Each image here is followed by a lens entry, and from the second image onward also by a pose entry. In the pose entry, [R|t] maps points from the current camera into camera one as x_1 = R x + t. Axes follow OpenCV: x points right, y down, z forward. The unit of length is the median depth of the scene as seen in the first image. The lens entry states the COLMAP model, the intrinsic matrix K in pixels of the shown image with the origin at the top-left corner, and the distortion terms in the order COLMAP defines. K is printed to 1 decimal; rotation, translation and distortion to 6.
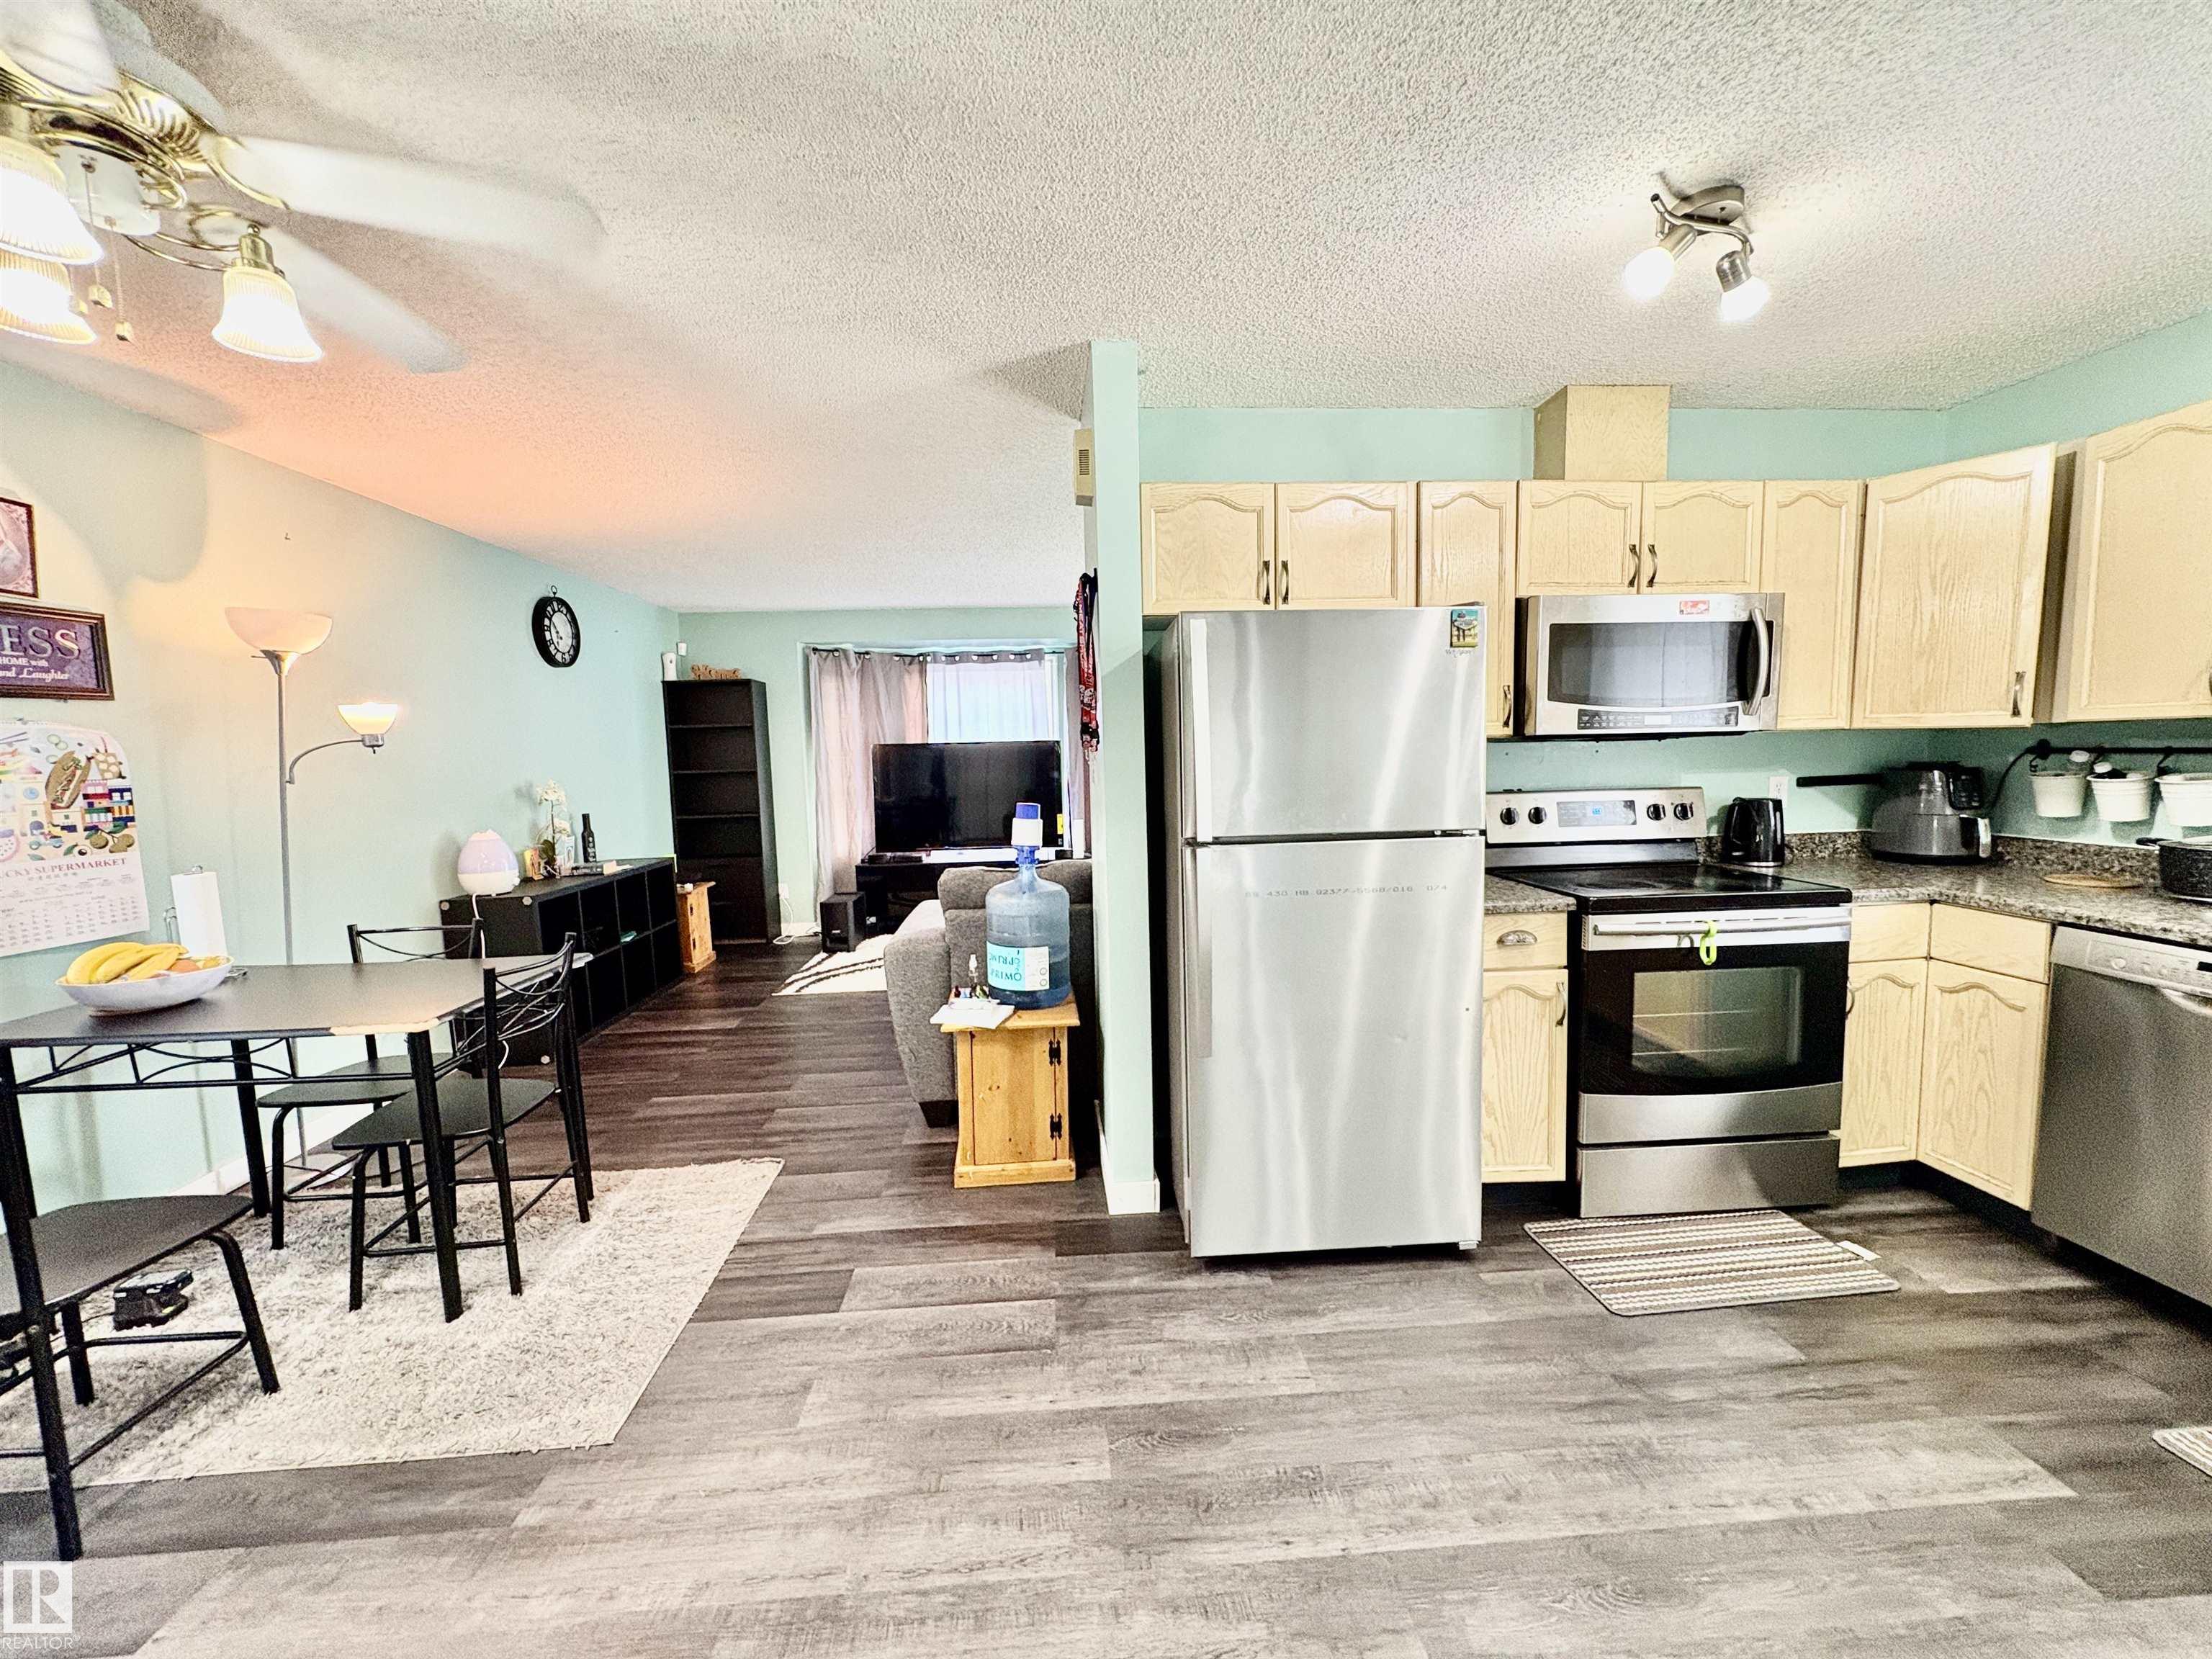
lens RADIAL K [[877.6, 0, 1105.8], [0, 877.6, 831.4], [0, 0, 1]] dist [0.000181, -0.000032]
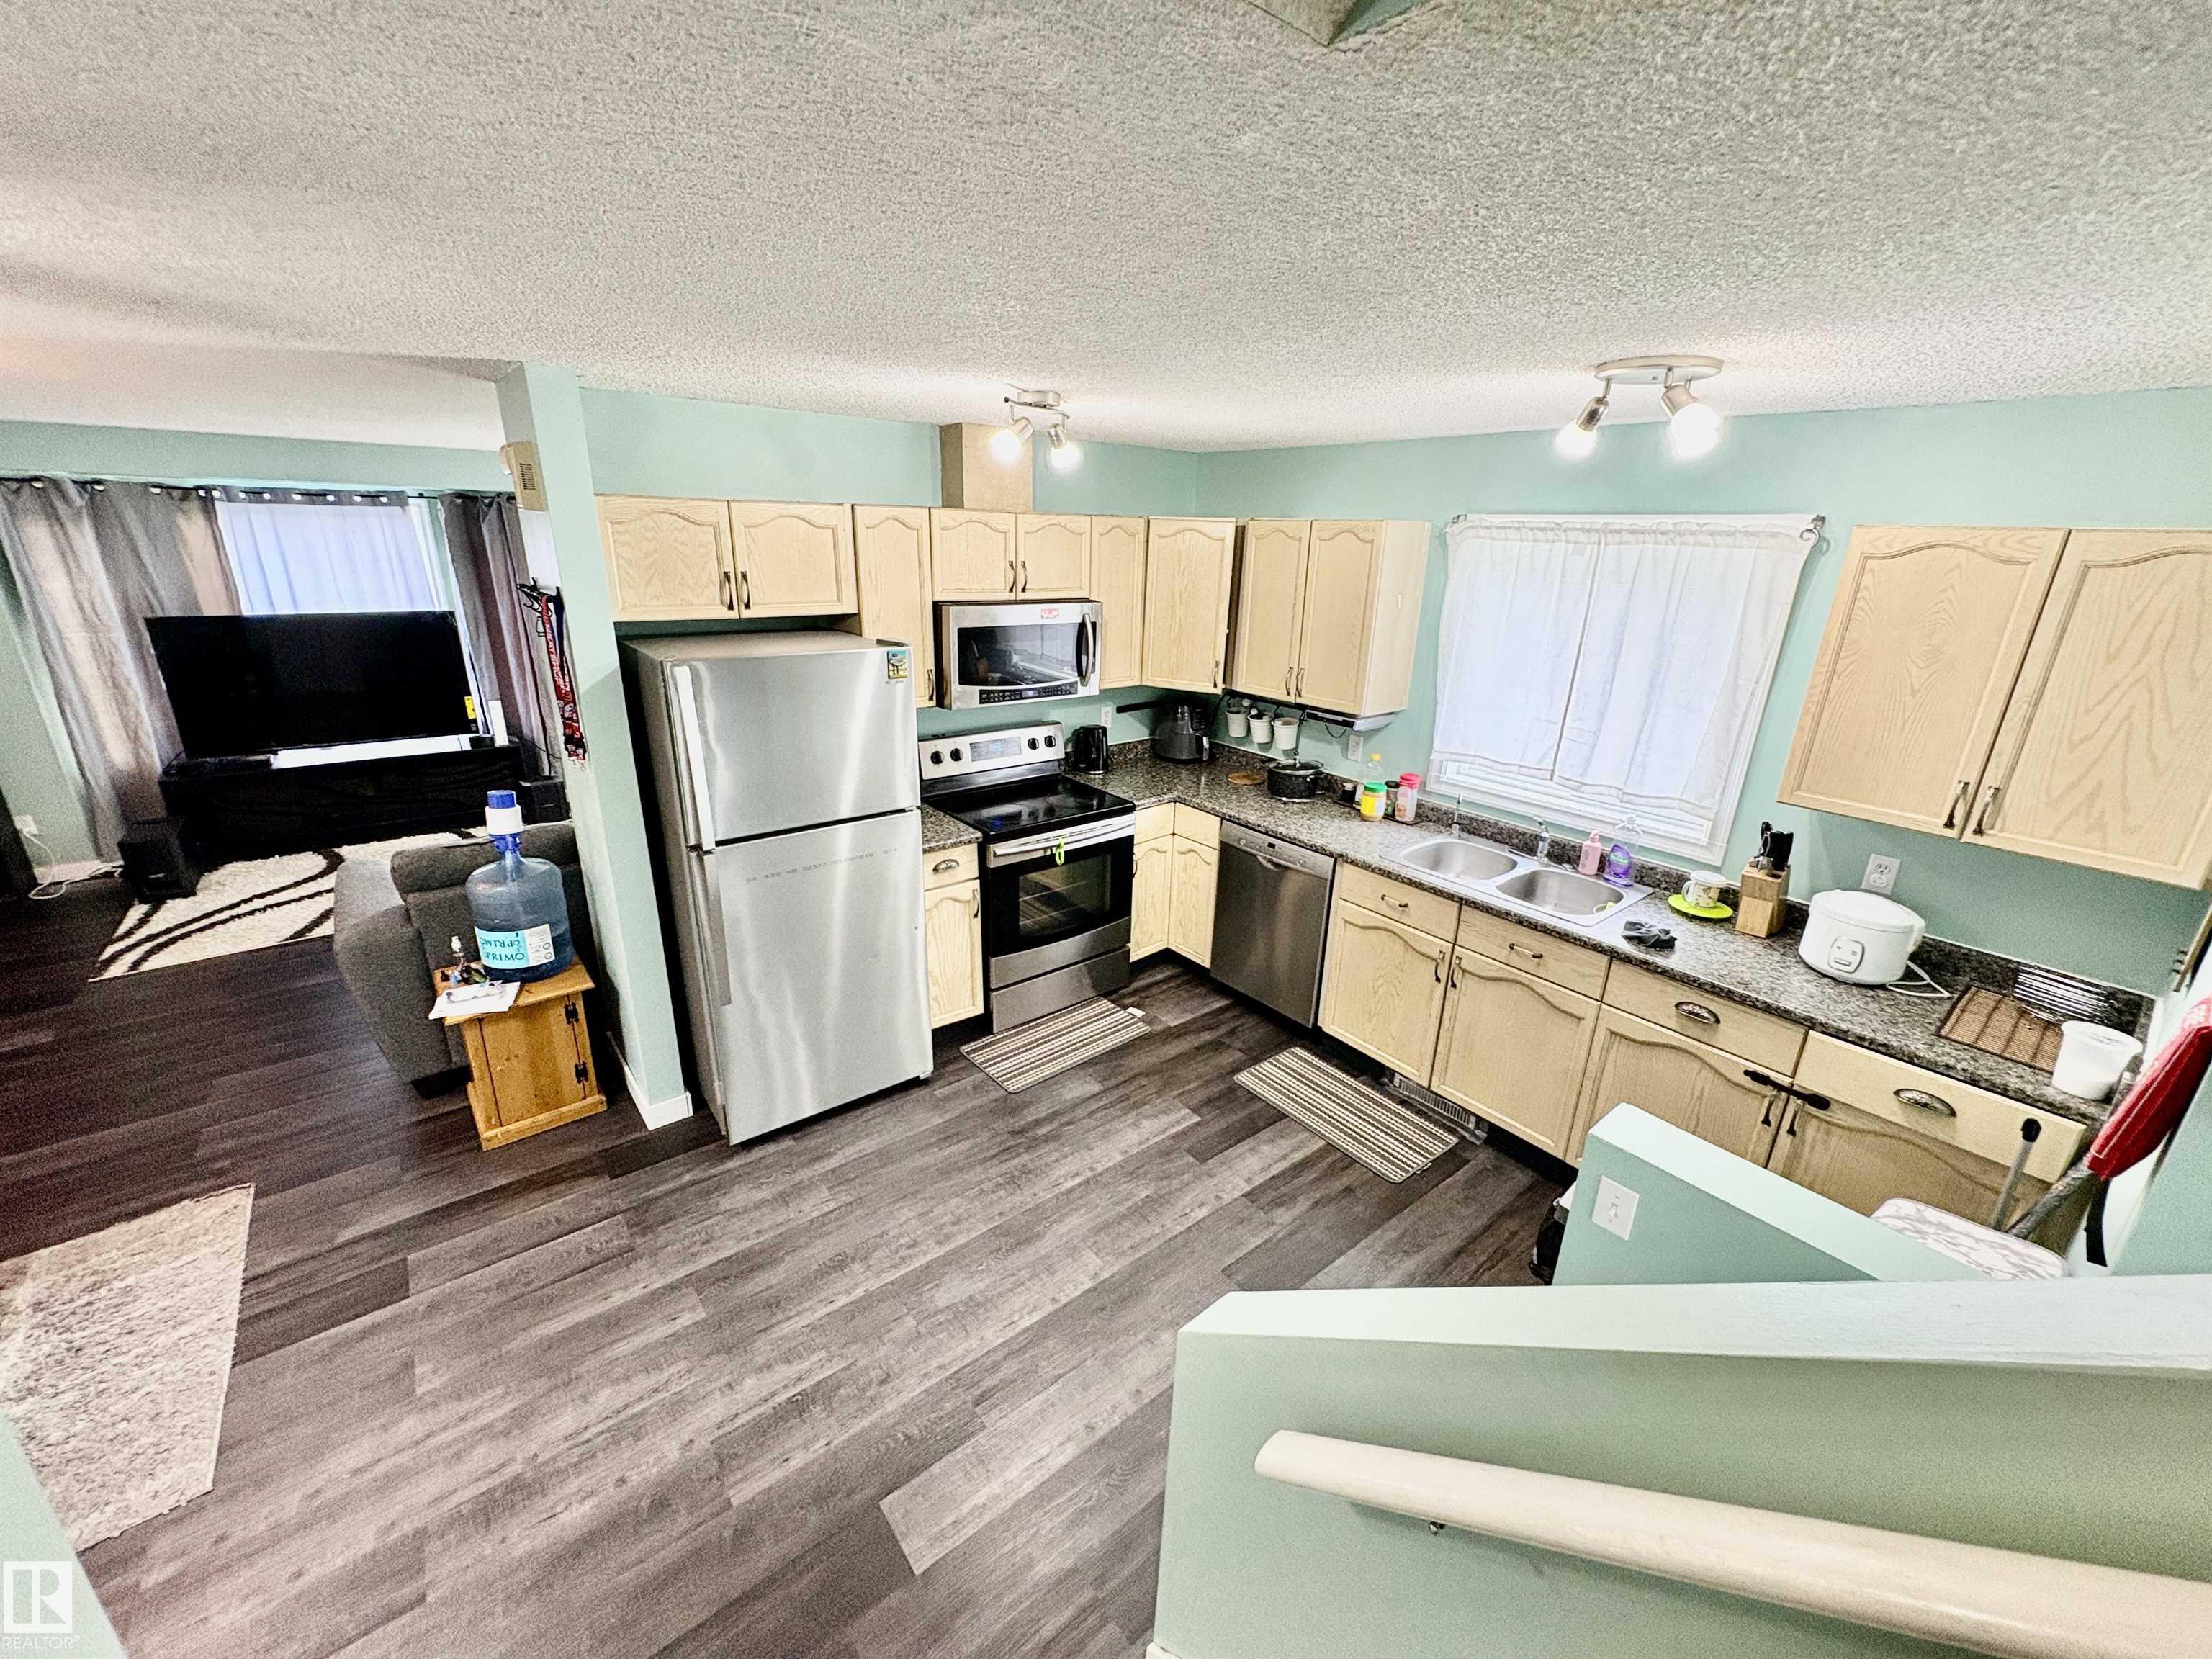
lens RADIAL K [[877.6, 0, 1104.3], [0, 877.6, 832.6], [0, 0, 1]] dist [0.000181, -0.000032]
pose [[0.821156, -0.140642, 0.553103, -0.097411], [0.006285, 0.971329, 0.237658, -0.263371], [-0.570669, -0.191678, 0.798496, -0.265769]]
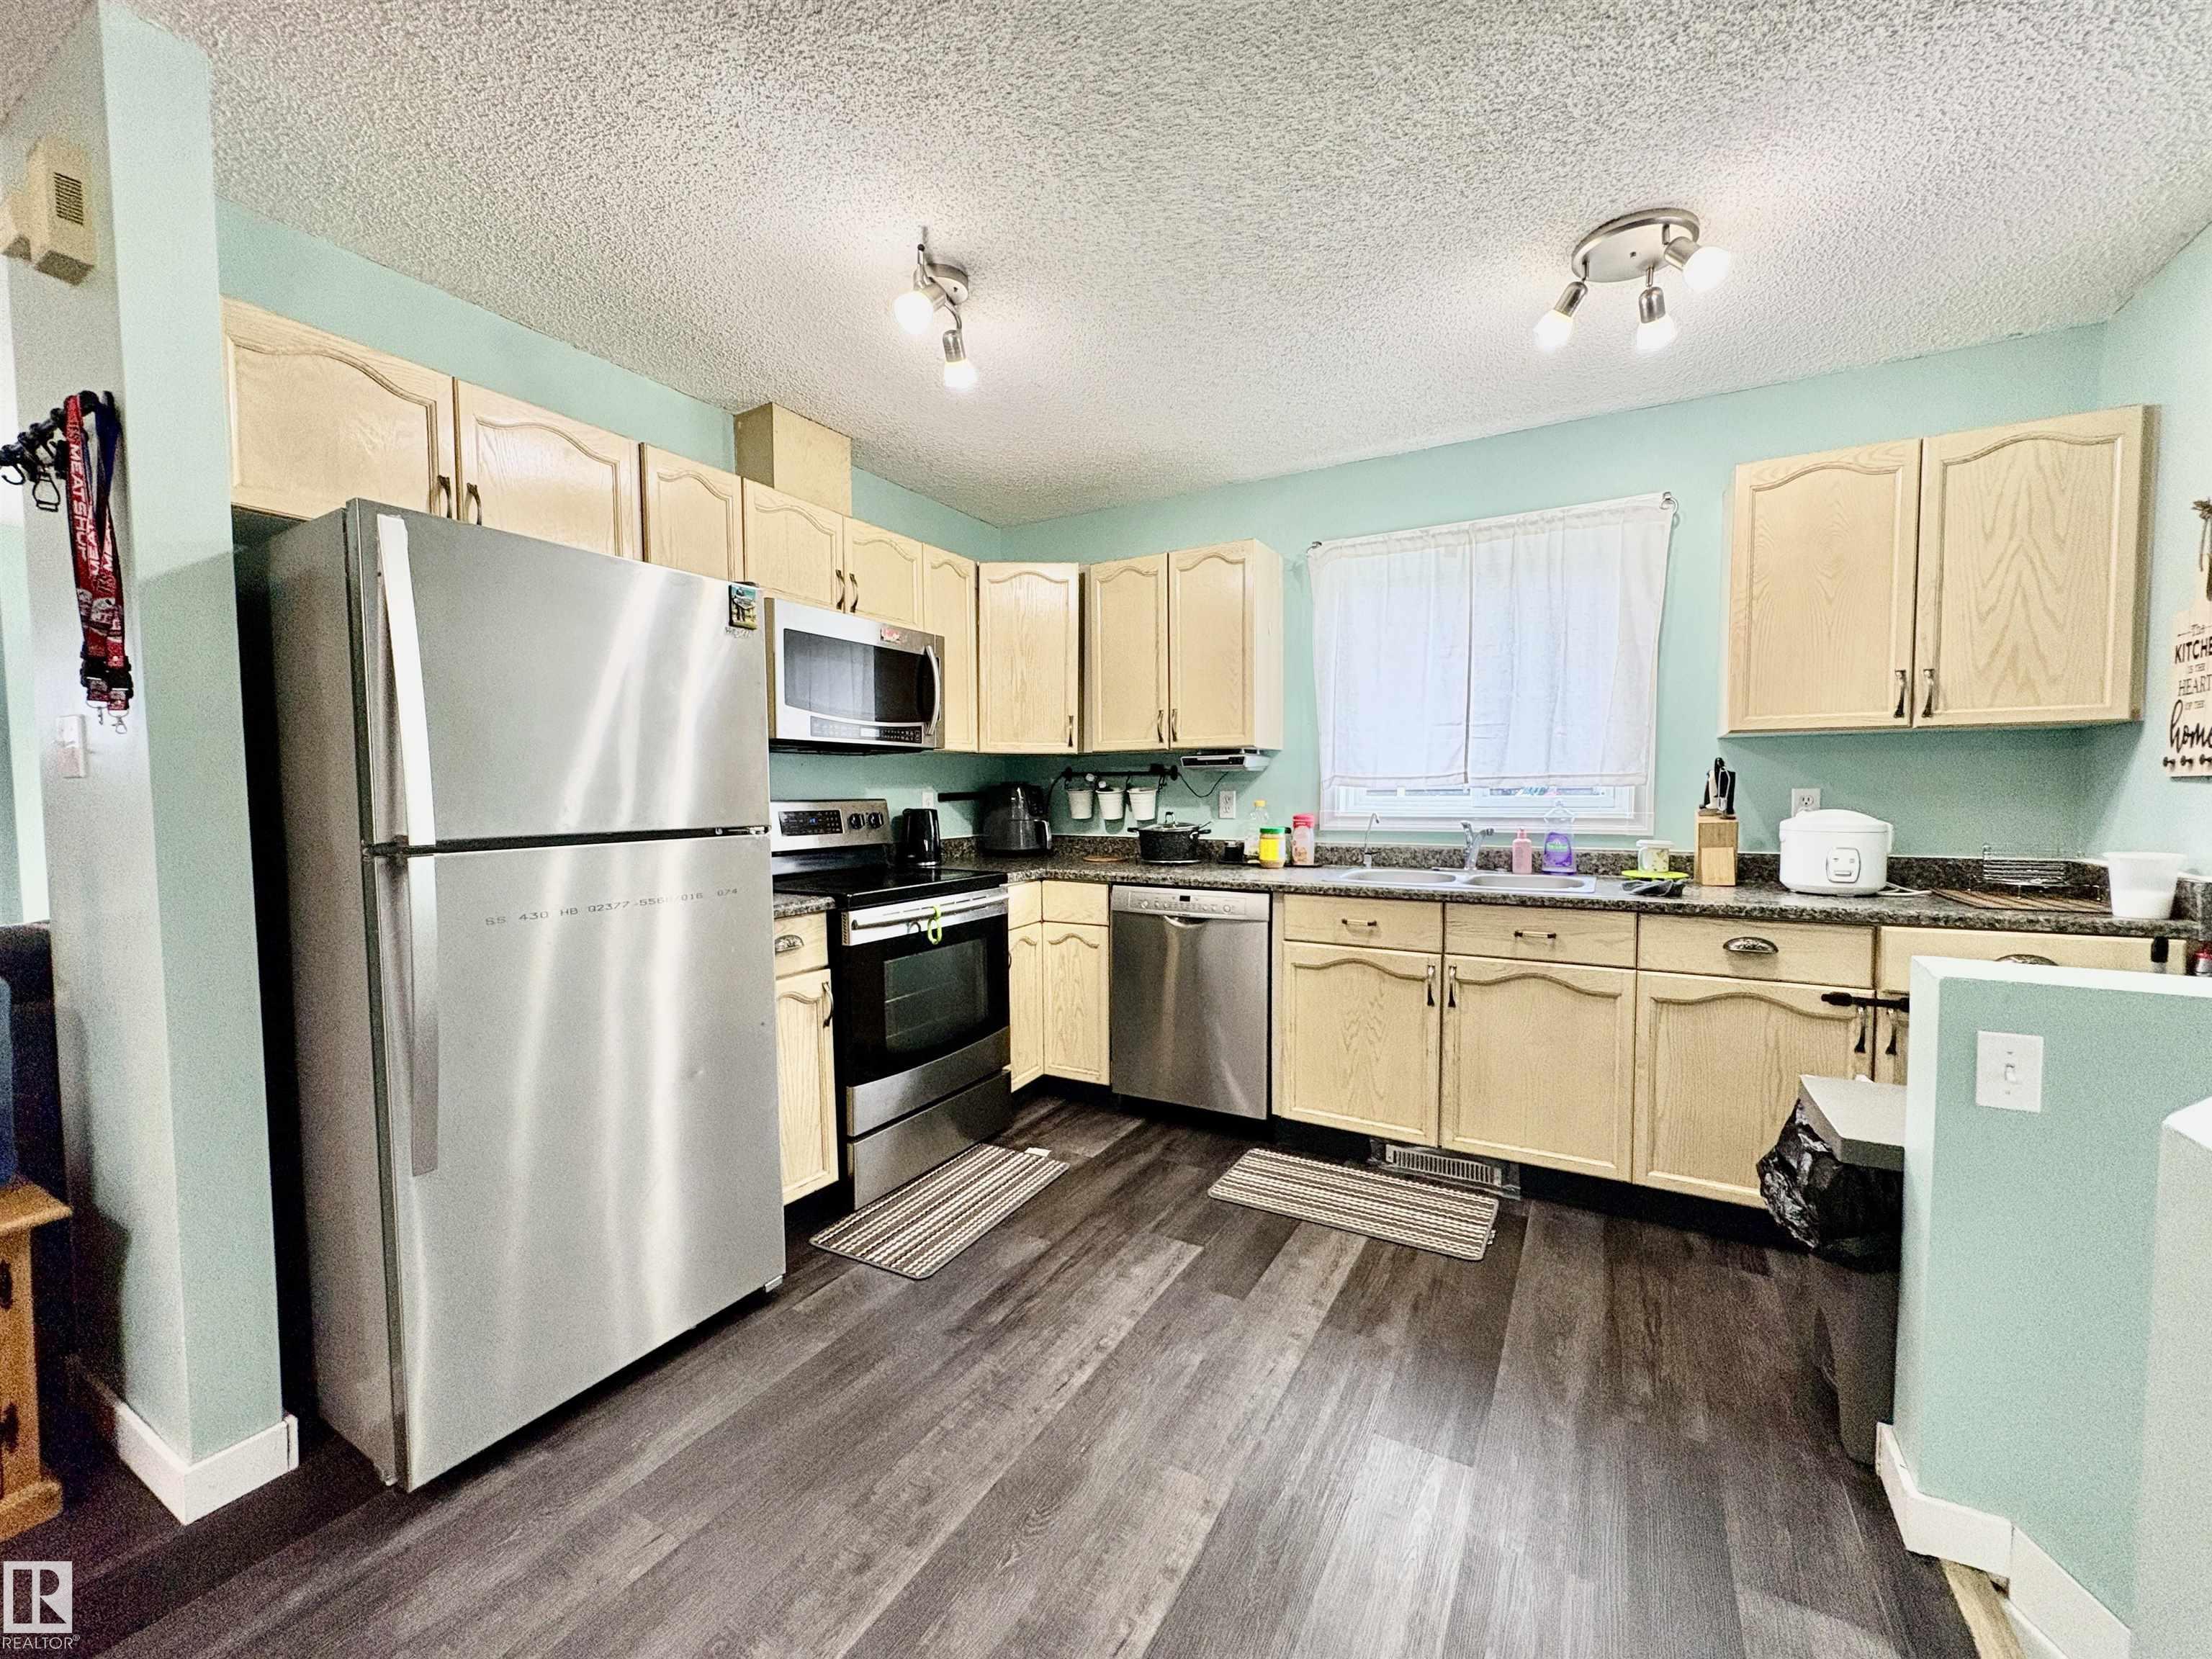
lens RADIAL K [[877.6, 0, 1104.0], [0, 877.6, 832.5], [0, 0, 1]] dist [0.000181, -0.000032]
pose [[0.552748, -0.021085, 0.833082, -0.137549], [0.069854, 0.997334, -0.021105, 0.044492], [-0.830416, 0.069860, 0.552747, 0.168576]]
